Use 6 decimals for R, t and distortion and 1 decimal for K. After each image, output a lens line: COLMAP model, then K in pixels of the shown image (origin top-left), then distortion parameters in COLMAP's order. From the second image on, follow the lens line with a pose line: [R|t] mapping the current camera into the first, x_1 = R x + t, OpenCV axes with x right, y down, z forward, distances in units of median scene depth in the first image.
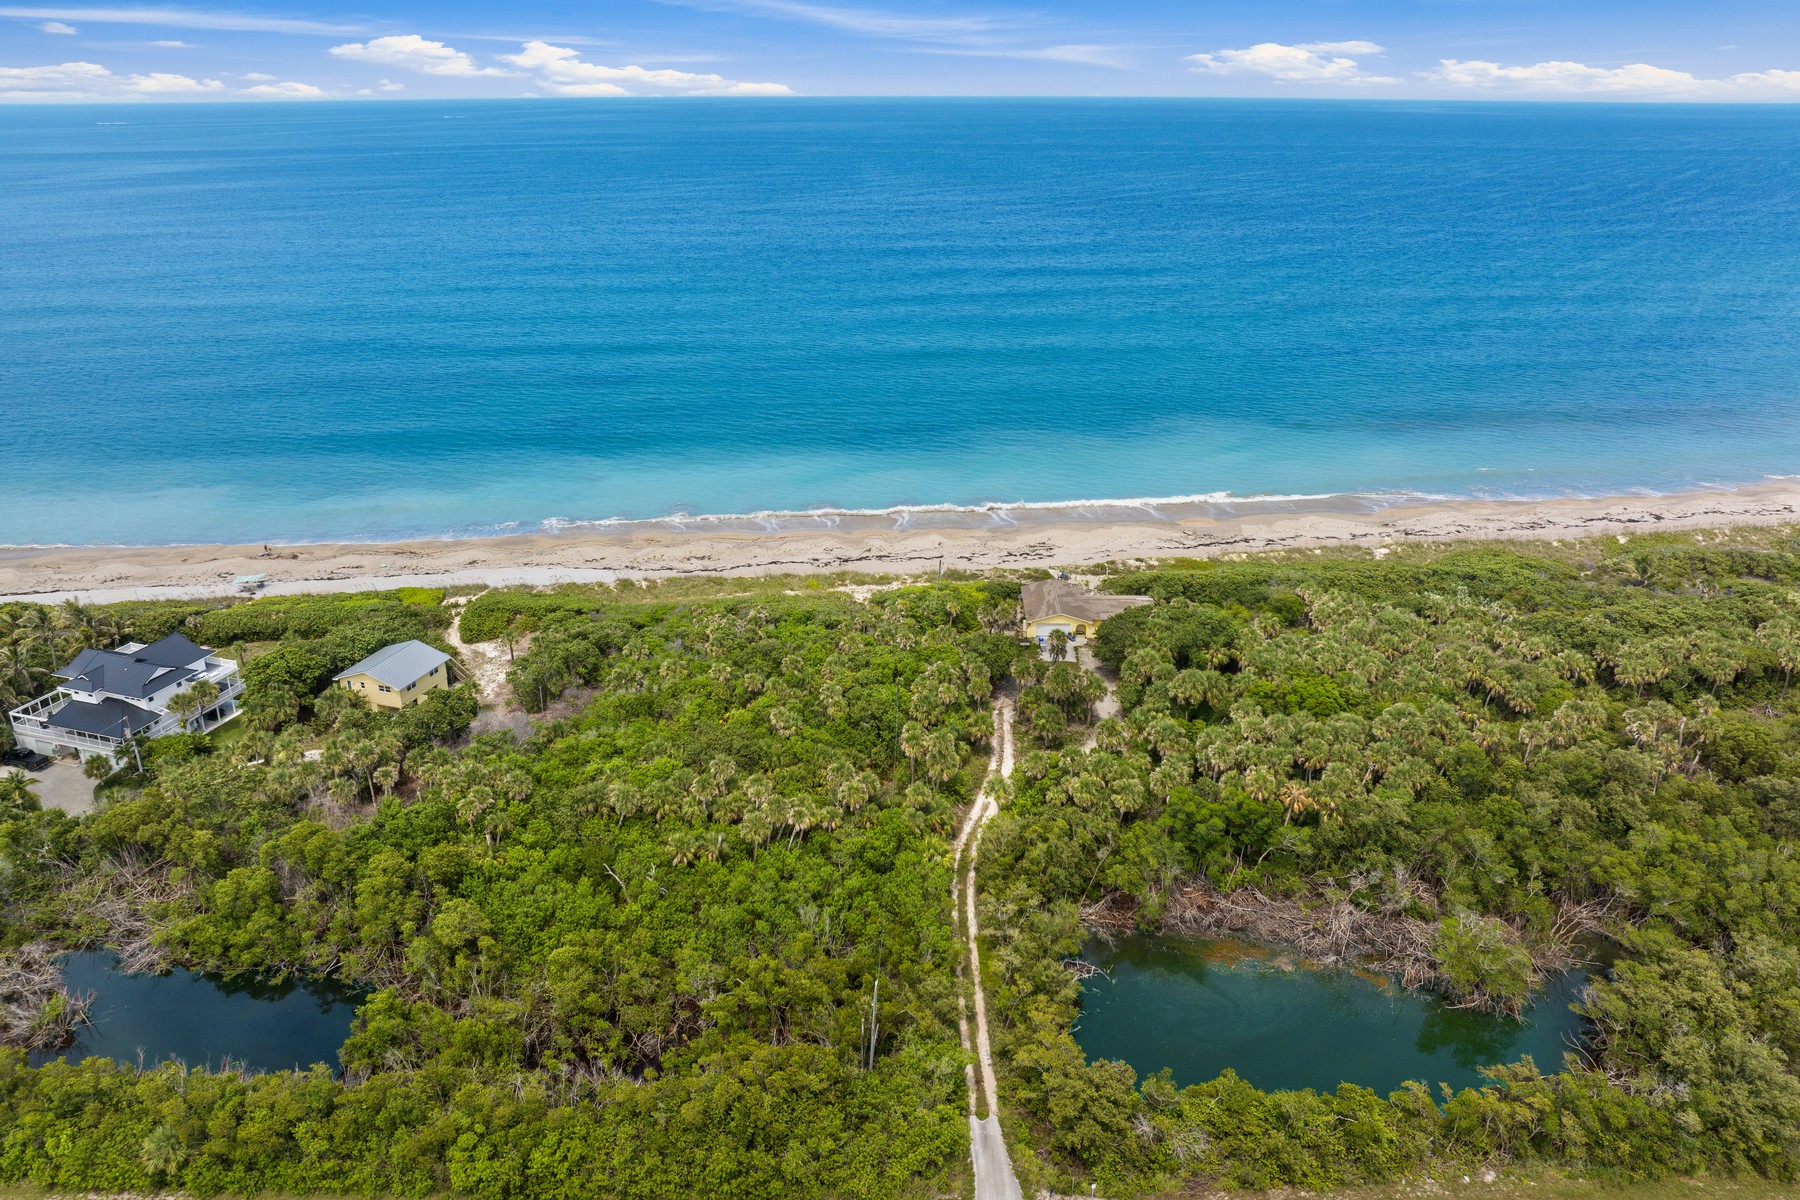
lens RADIAL K [[1273.1, 0, 899.9], [0, 1273.1, 563.1], [0, 0, 1]] dist [-0.037180, -0.007156]
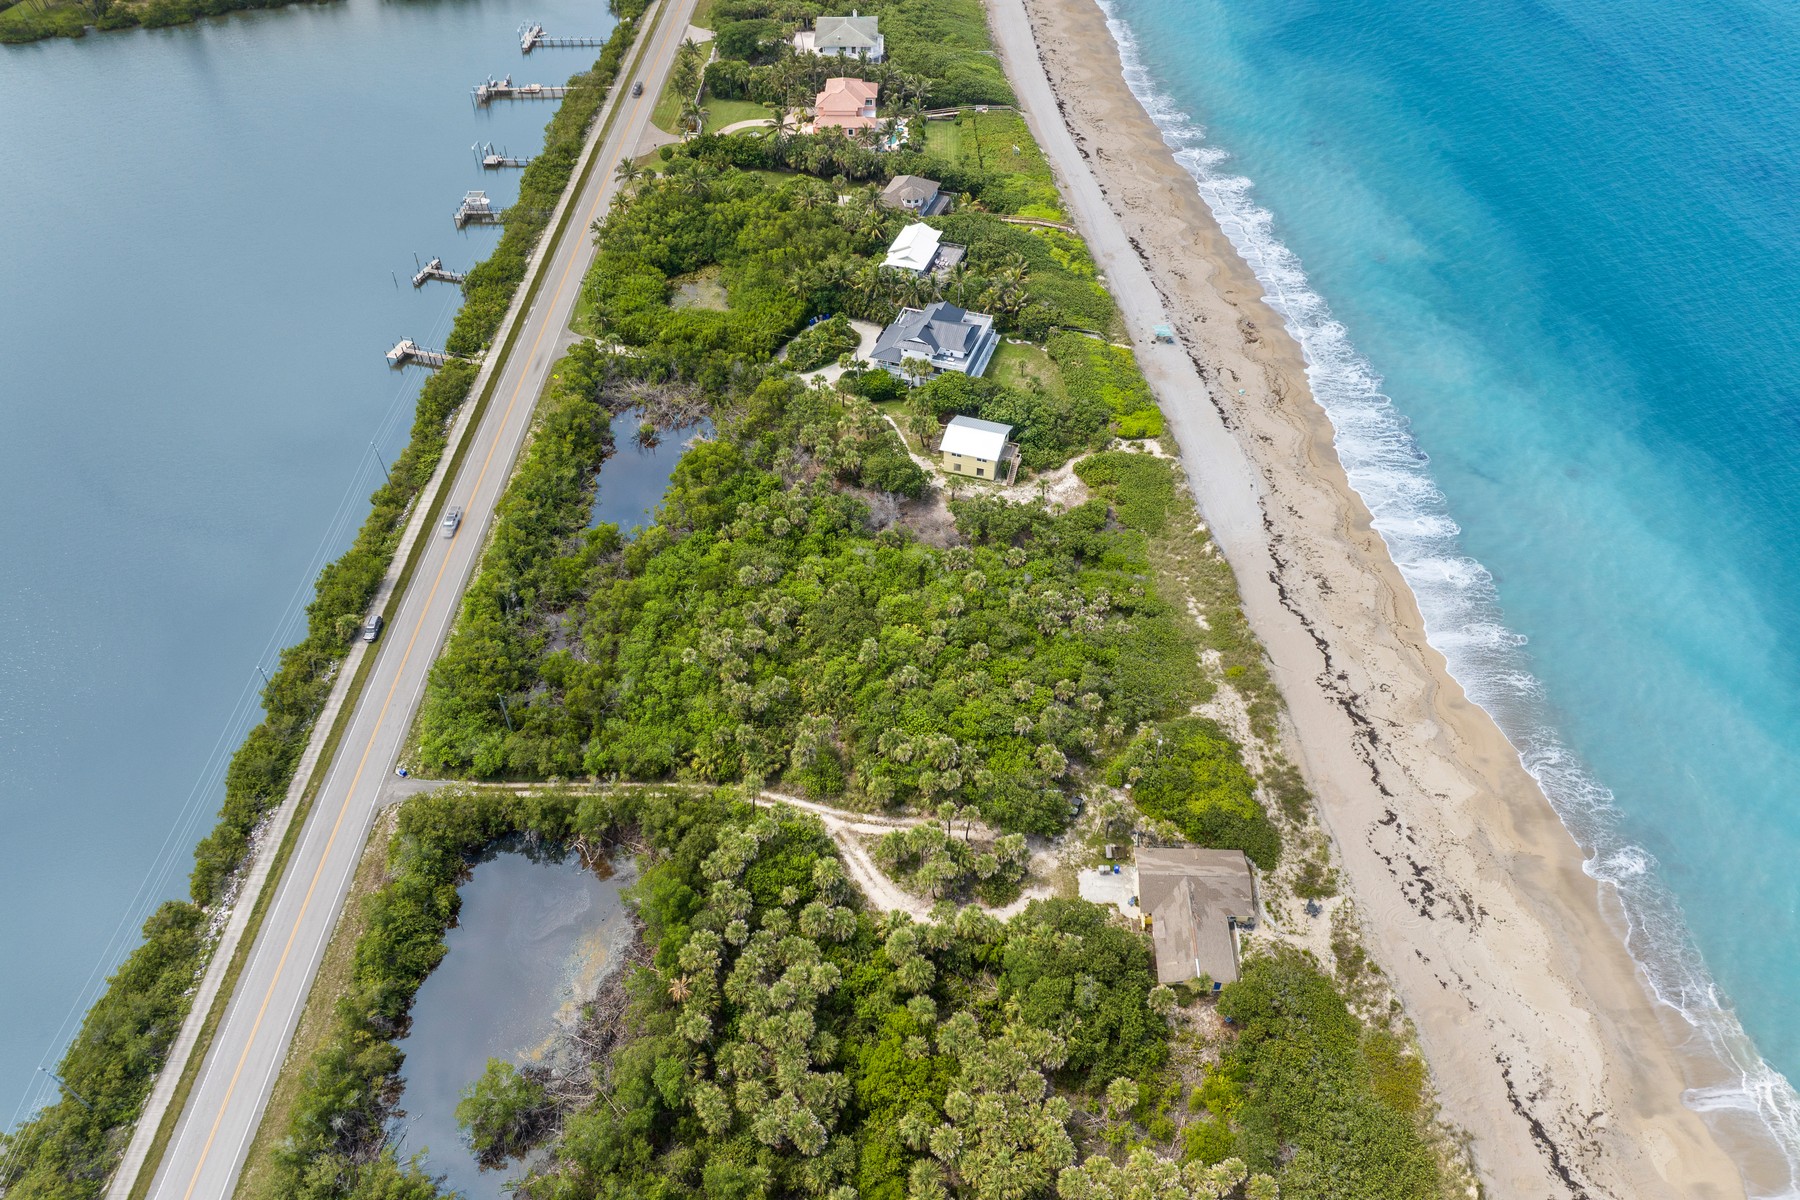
lens RADIAL K [[1290.4, 0, 904.0], [0, 1290.4, 557.3], [0, 0, 1]] dist [-0.045289, 0.000943]
pose [[-0.017269, 0.679136, -0.733810, 0.814435], [-0.342217, 0.685578, 0.642550, -0.803806], [0.939462, 0.262218, 0.220572, 0.773730]]
